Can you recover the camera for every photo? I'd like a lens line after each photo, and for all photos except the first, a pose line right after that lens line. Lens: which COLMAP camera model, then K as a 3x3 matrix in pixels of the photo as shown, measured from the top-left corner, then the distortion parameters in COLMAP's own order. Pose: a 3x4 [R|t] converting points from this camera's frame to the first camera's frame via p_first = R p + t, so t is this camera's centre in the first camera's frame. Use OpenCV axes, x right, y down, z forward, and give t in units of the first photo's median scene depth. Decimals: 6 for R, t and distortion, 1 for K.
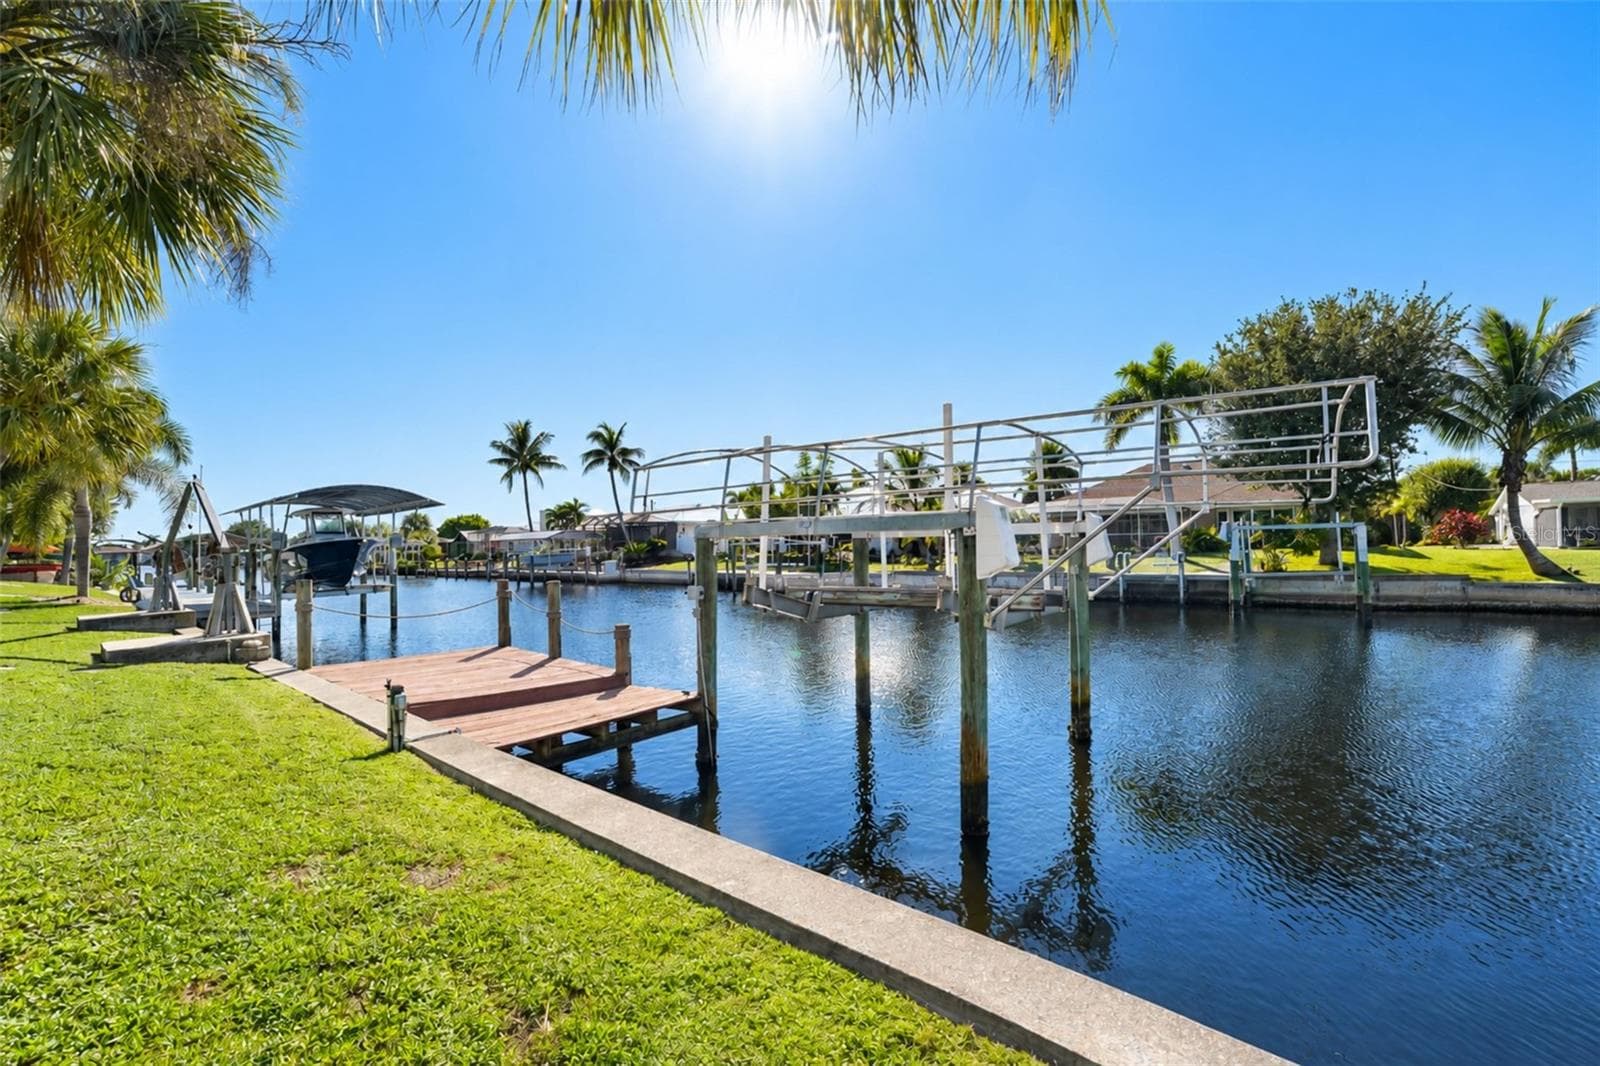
lens RADIAL K [[649.9, 0, 787.1], [0, 649.9, 533.3], [0, 0, 1]] dist [-0.021595, 0.000553]
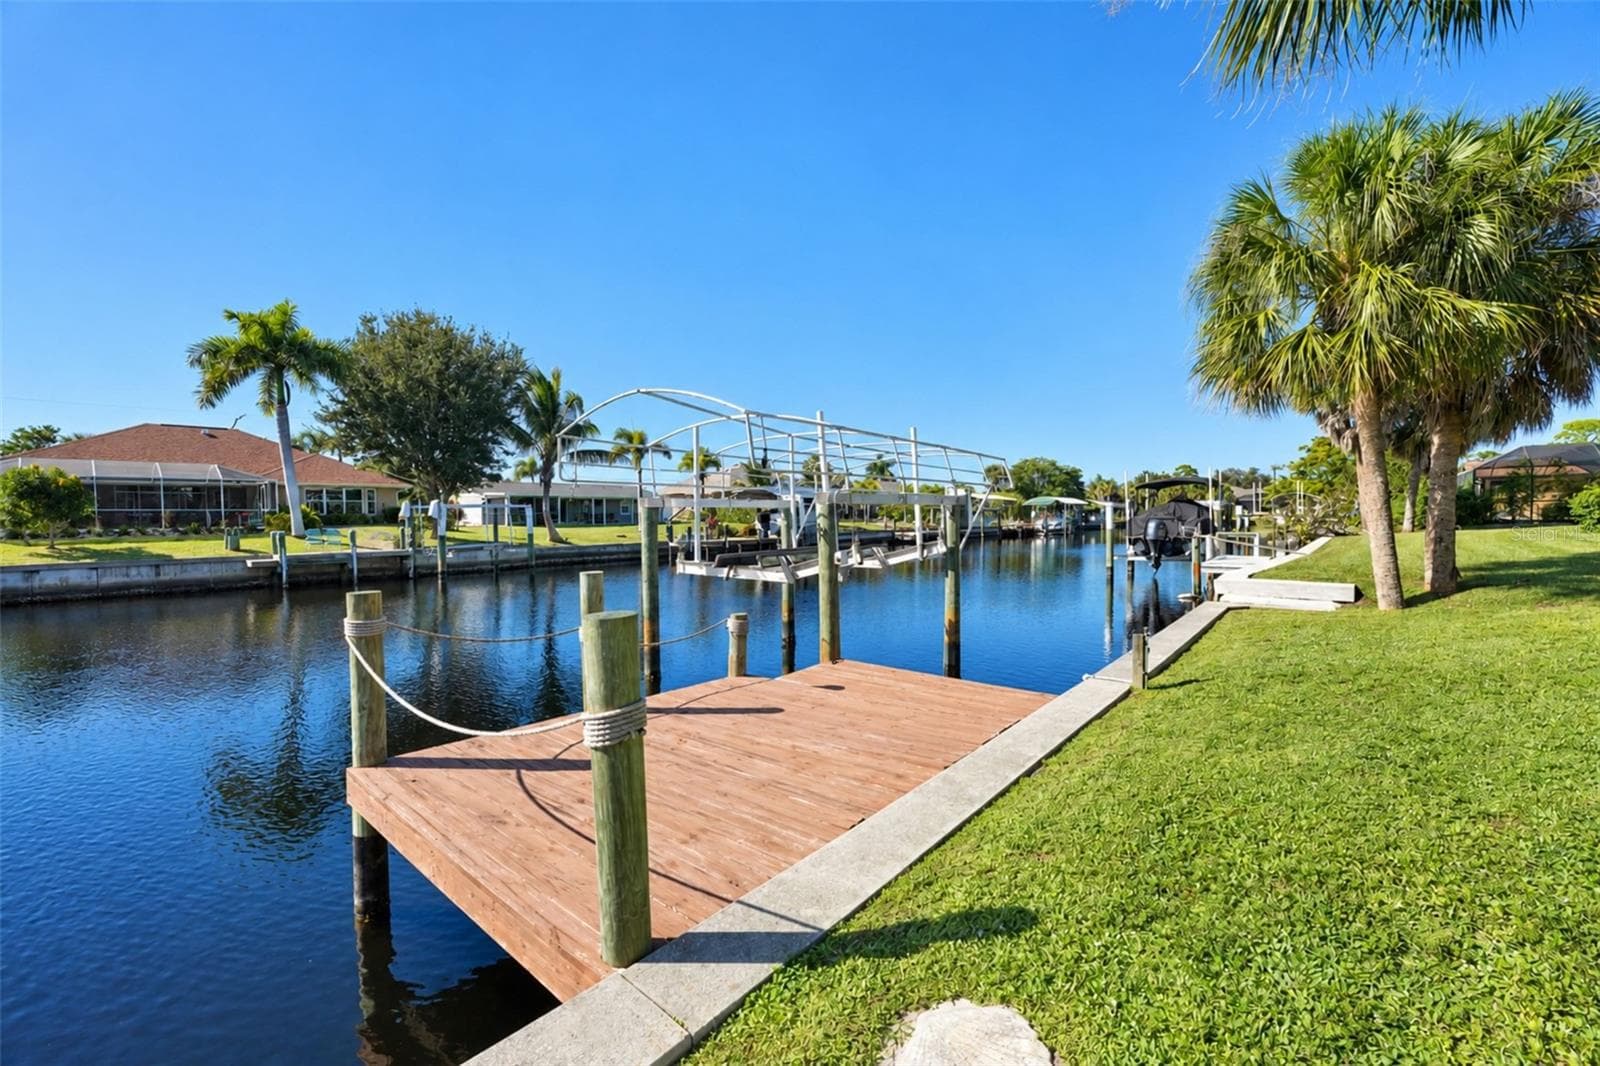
lens RADIAL K [[650.8, 0, 788.5], [0, 650.8, 526.8], [0, 0, 1]] dist [-0.023127, 0.000561]
pose [[0.030411, -0.002756, 0.999534, -0.208422], [-0.014541, 0.999889, 0.003200, 0.007317], [-0.999432, -0.014632, 0.030367, 0.189099]]
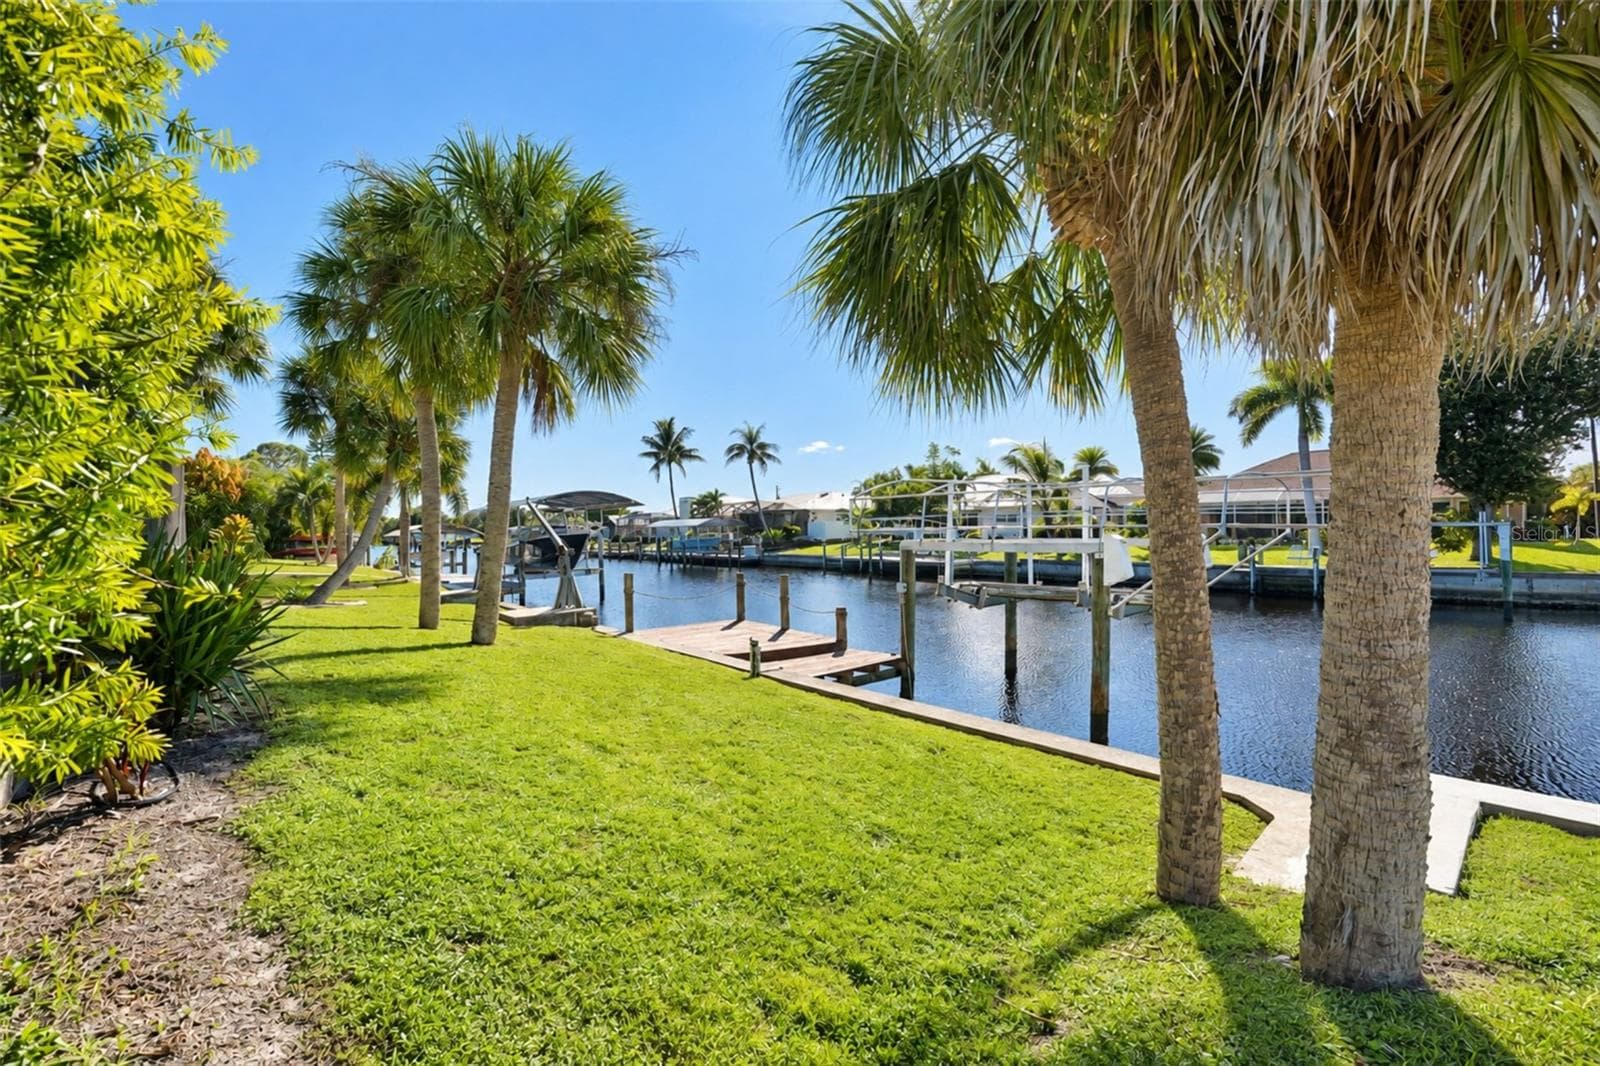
lens RADIAL K [[649.9, 0, 793.3], [0, 649.9, 533.5], [0, 0, 1]] dist [-0.021595, 0.000553]
pose [[0.986393, 0.005508, -0.164311, -0.025847], [-0.000698, 0.999570, 0.029320, -0.013453], [0.164402, -0.028807, 0.985973, -0.089509]]
